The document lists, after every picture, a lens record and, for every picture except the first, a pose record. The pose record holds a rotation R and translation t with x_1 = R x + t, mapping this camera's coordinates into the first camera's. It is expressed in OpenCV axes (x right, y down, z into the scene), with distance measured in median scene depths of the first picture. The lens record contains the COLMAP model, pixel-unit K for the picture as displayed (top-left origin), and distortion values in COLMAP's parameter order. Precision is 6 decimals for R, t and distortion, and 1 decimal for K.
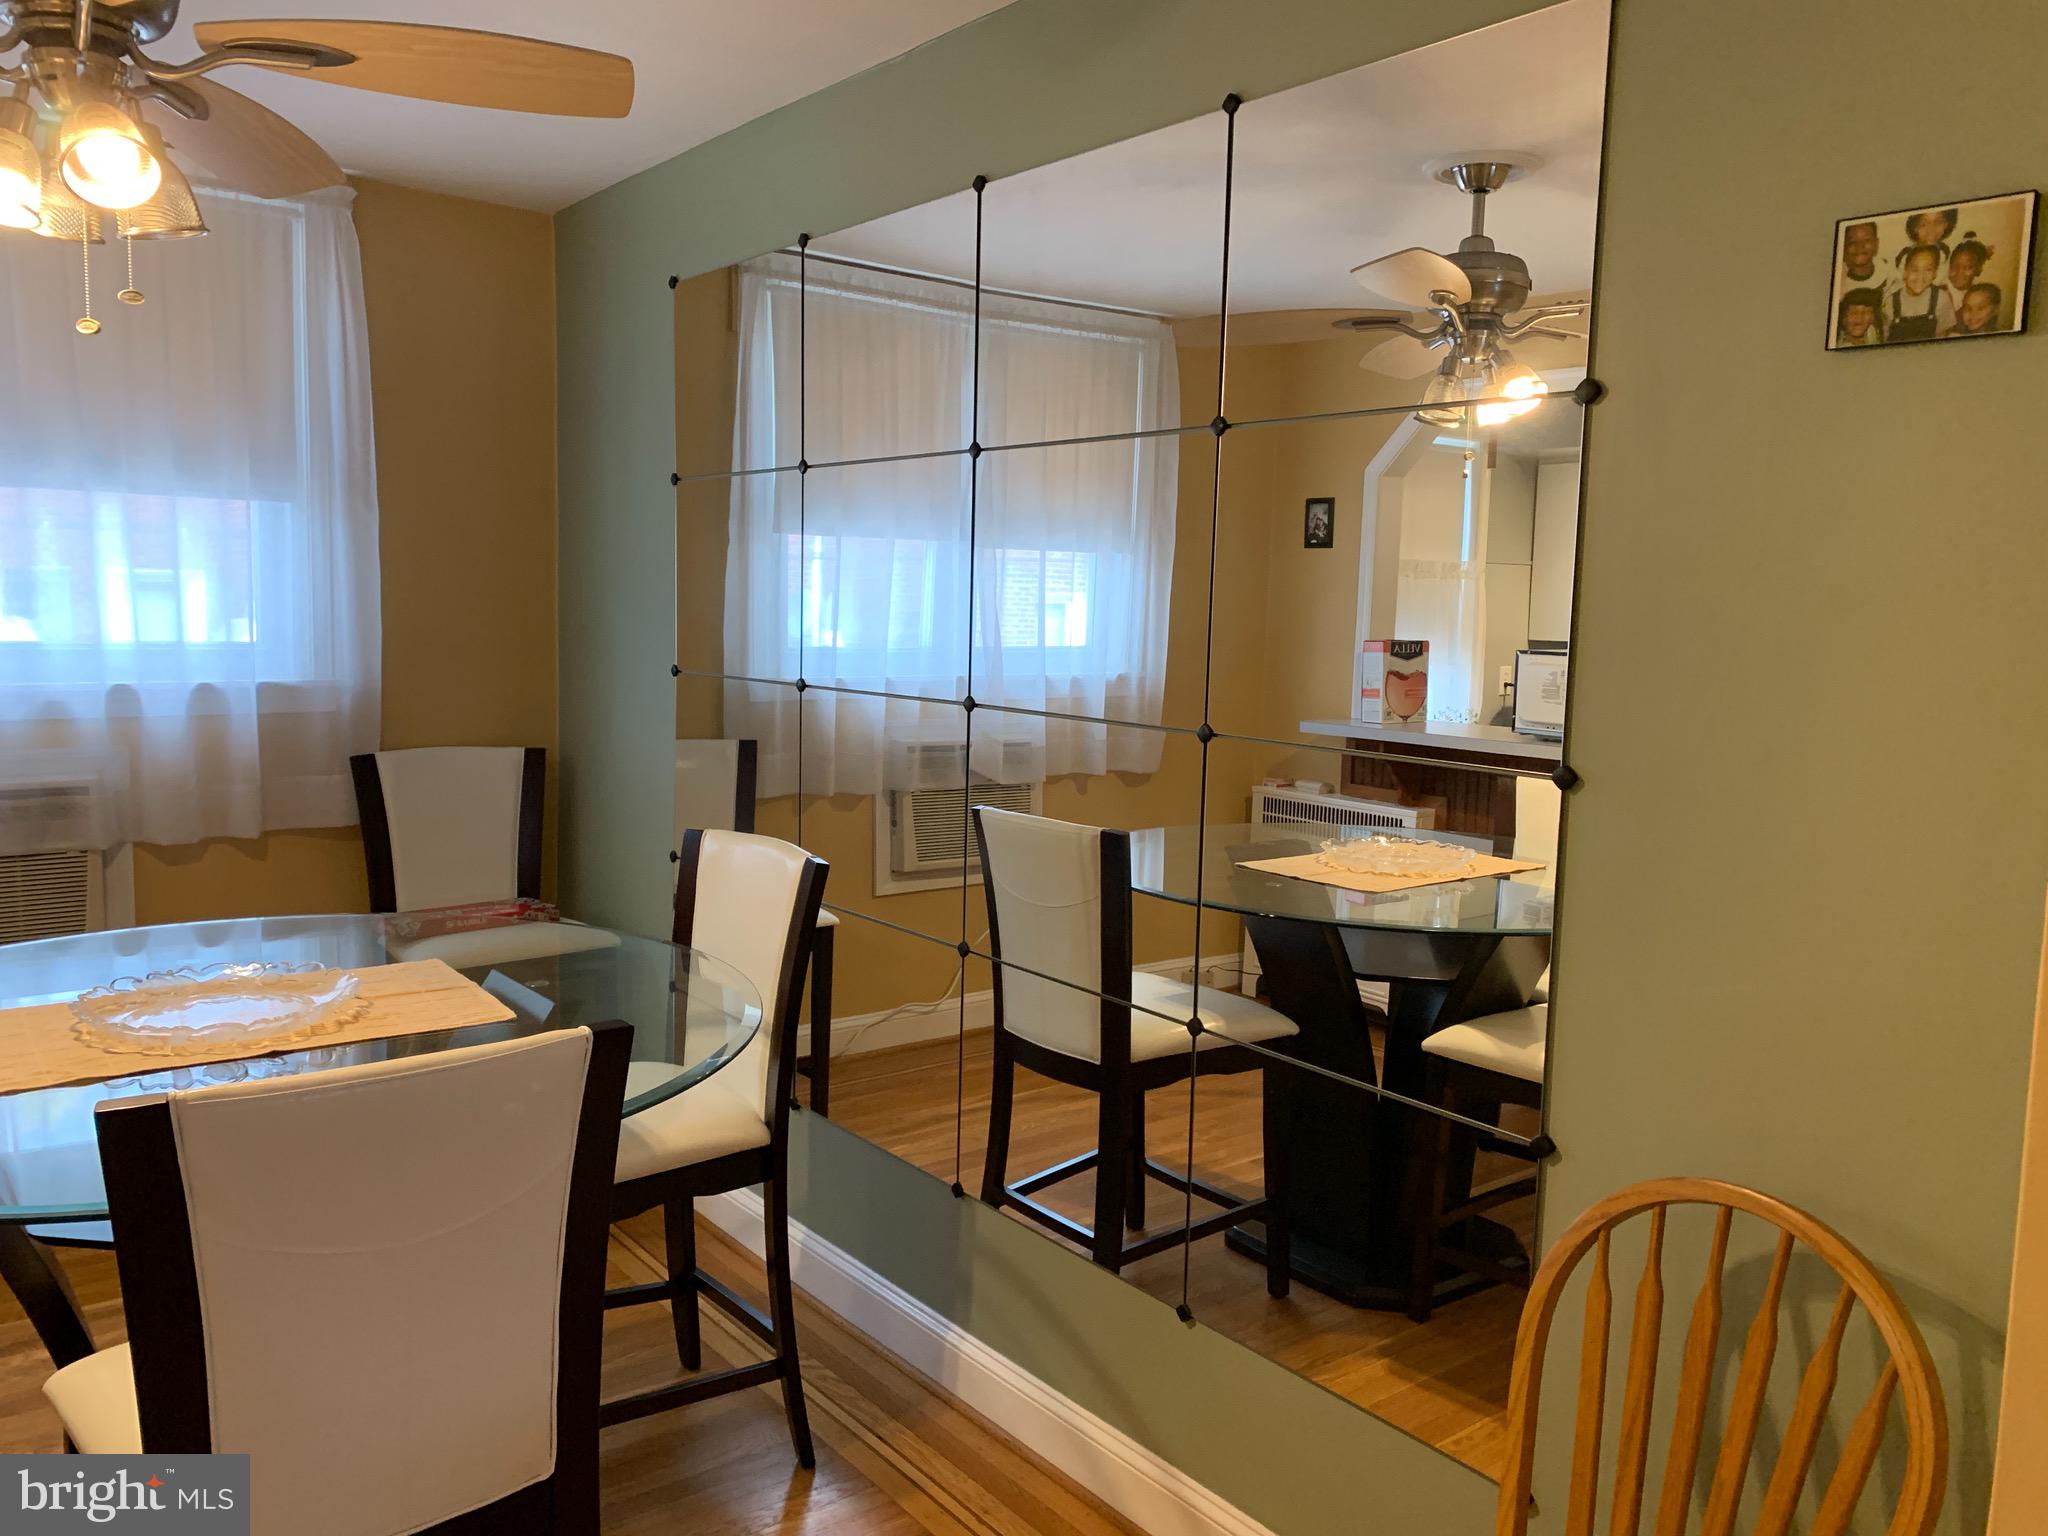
lens RADIAL K [[1542.2, 0, 999.8], [0, 1542.2, 745.9], [0, 0, 1]] dist [0.008494, -0.016026]
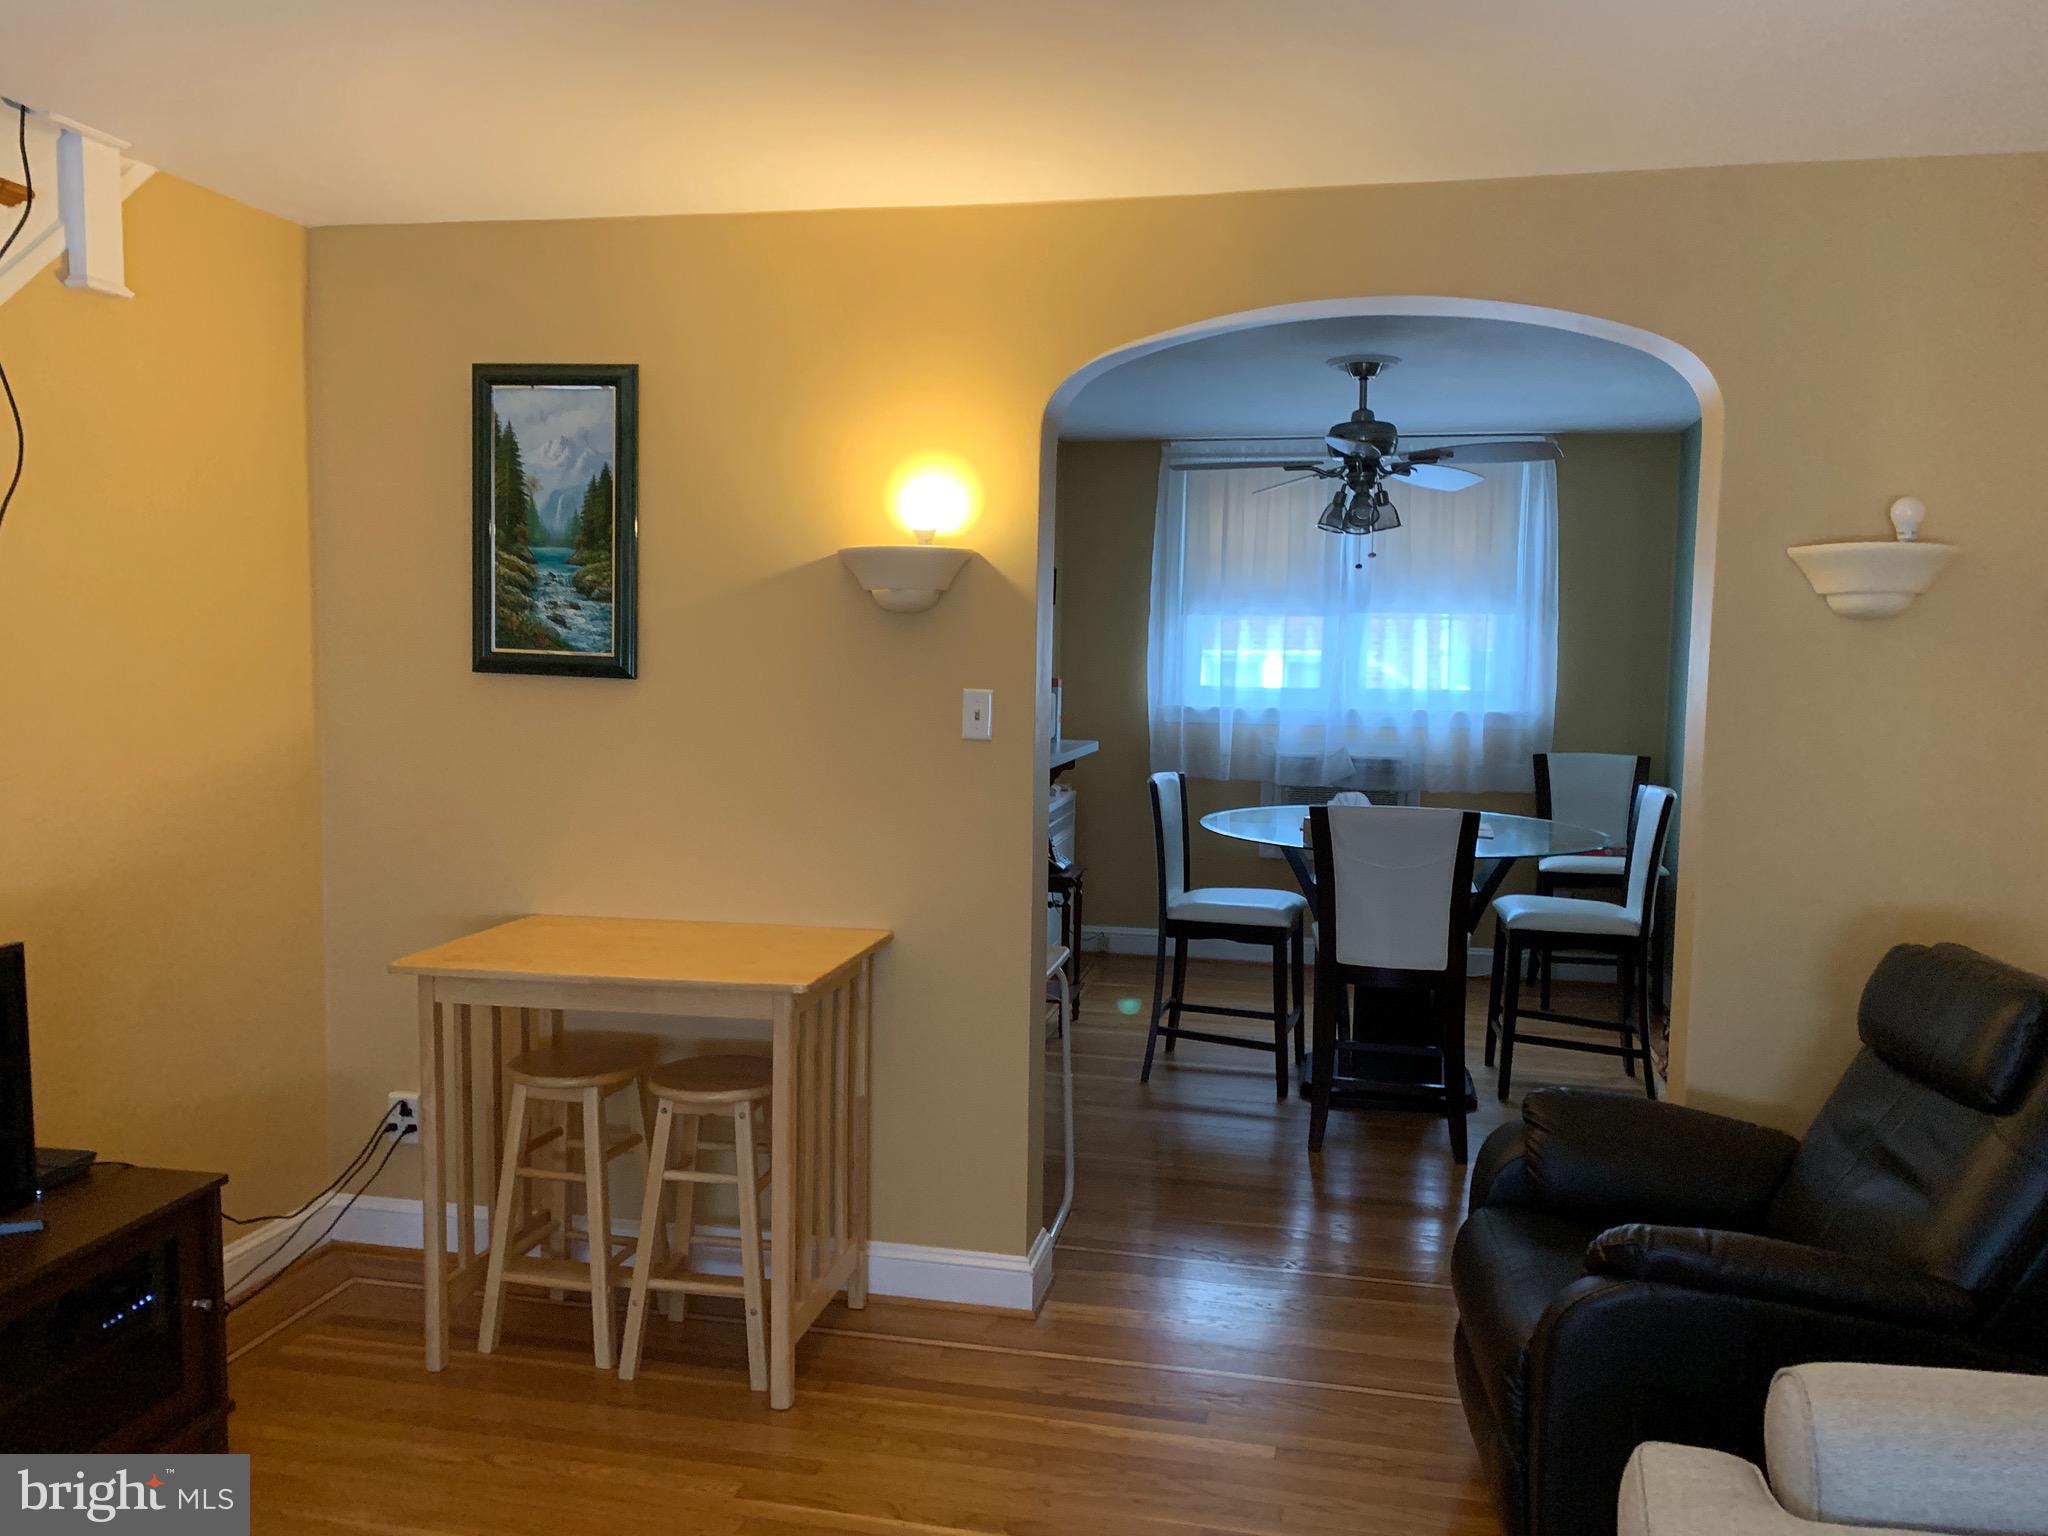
lens RADIAL K [[1526.9, 0, 976.2], [0, 1526.9, 768.6], [0, 0, 1]] dist [0.013299, -0.004106]
pose [[0.619212, 0.048015, -0.783755, 0.691937], [-0.074868, 0.997192, 0.001941, 0.082699], [0.781647, 0.057477, 0.621067, -0.733111]]
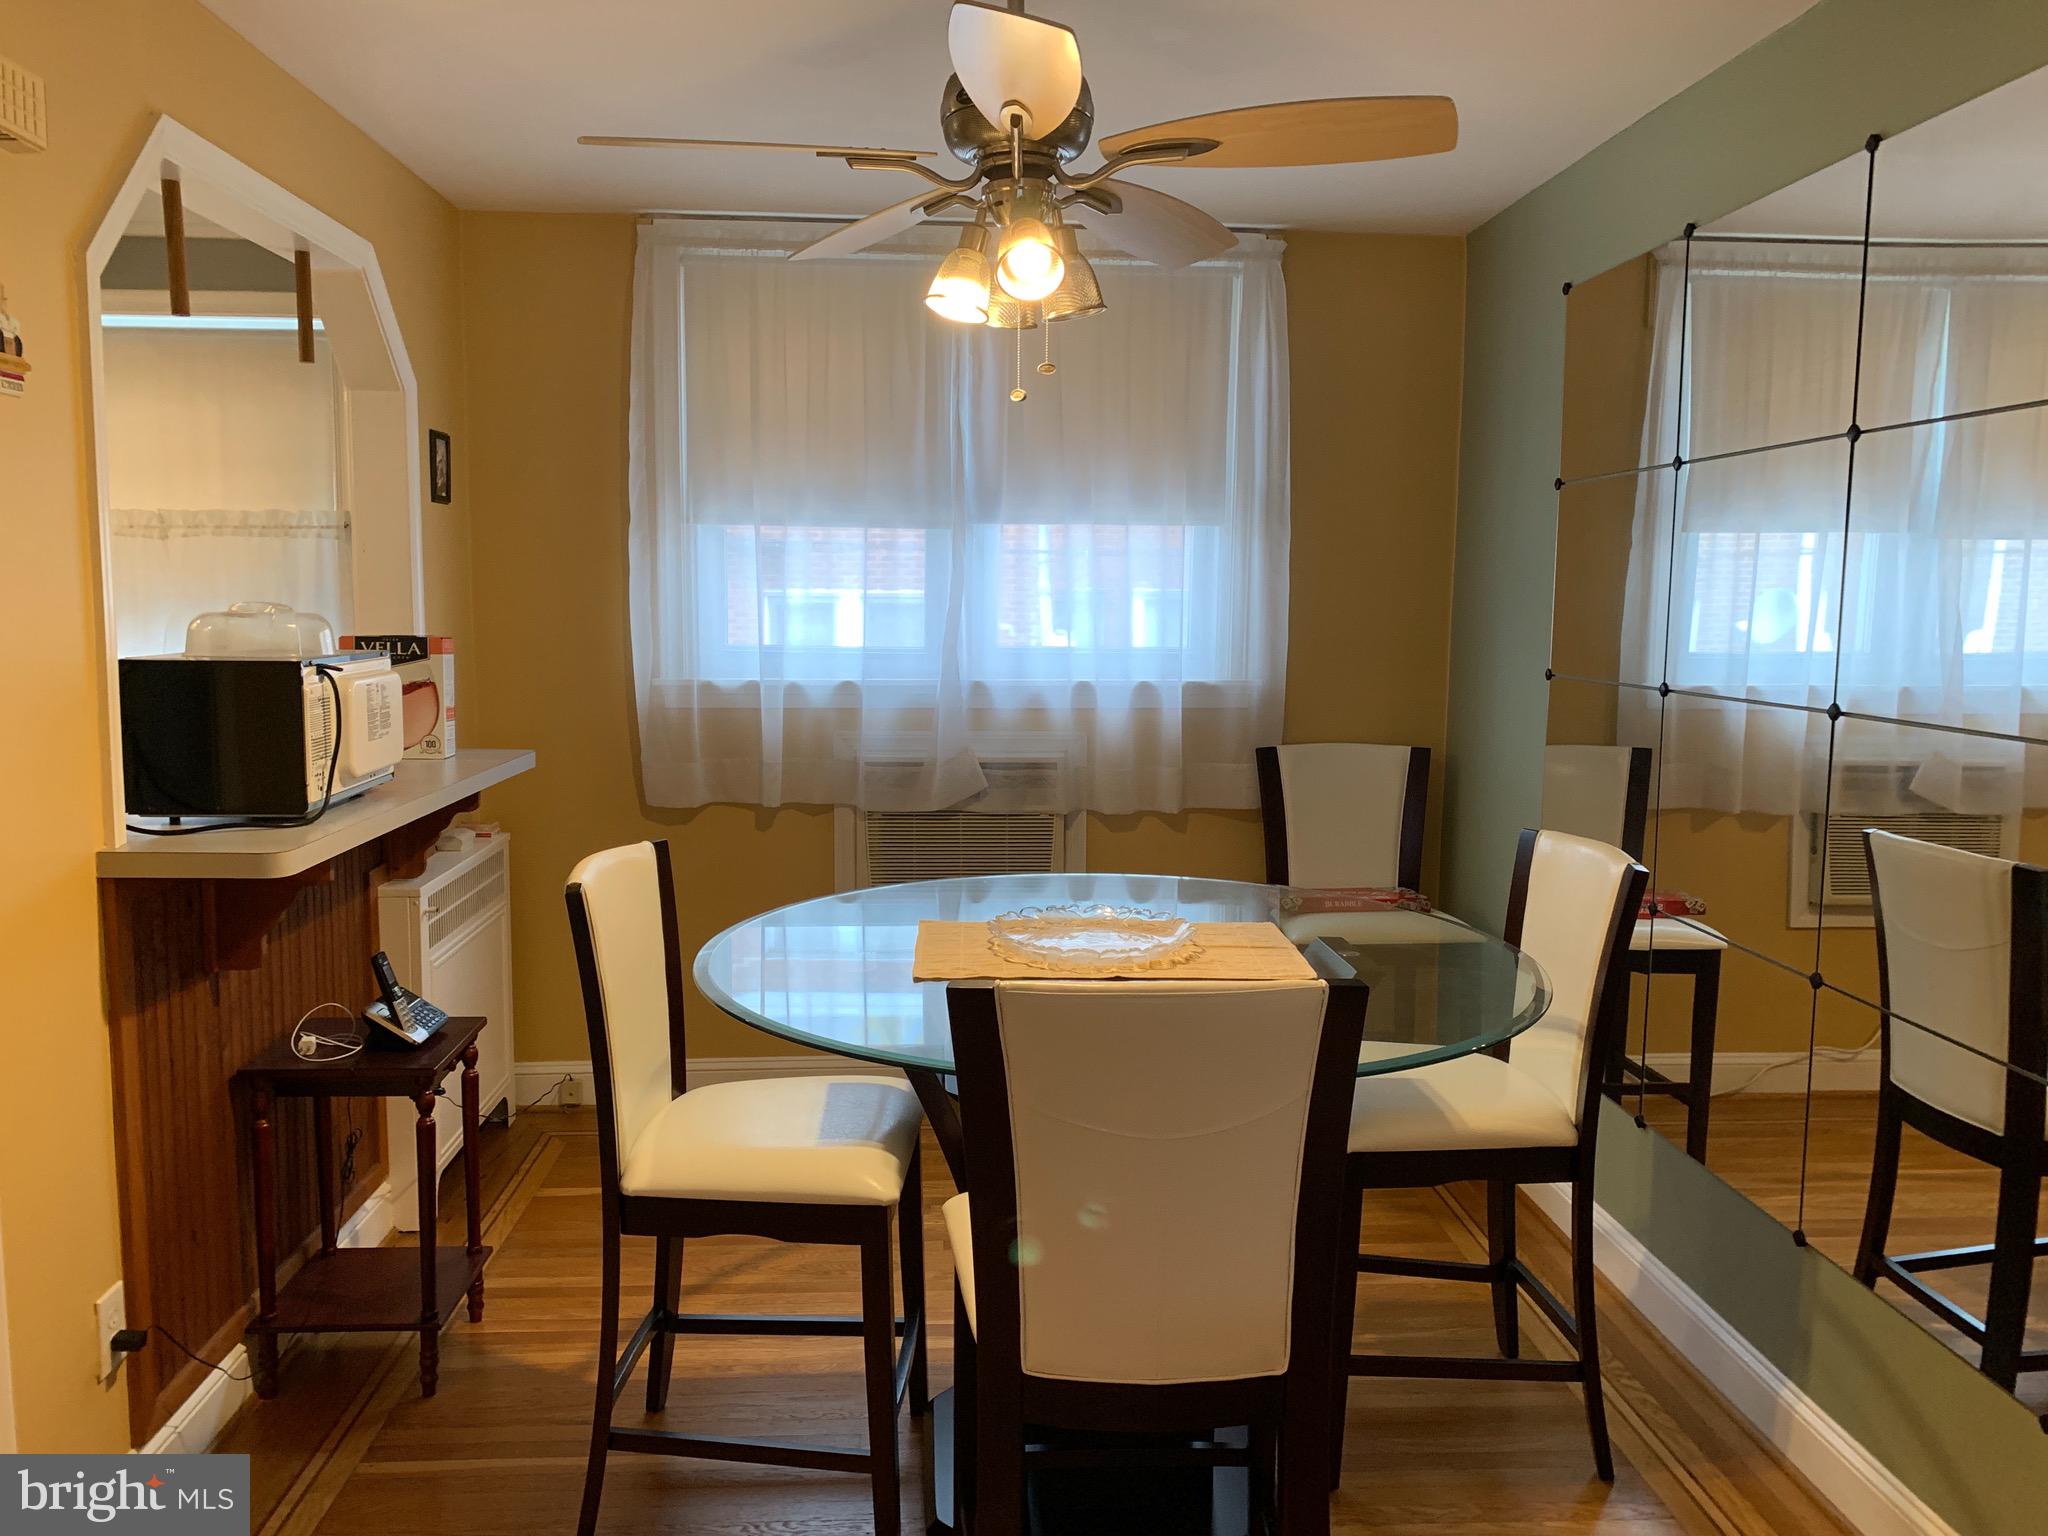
lens RADIAL K [[1524.1, 0, 1019.0], [0, 1524.1, 765.6], [0, 0, 1]] dist [0.028909, -0.027358]
pose [[0.822663, 0.049043, -0.566411, 0.085693], [-0.045211, 0.998761, 0.020813, 0.005377], [0.566729, 0.008486, 0.823860, -0.024068]]
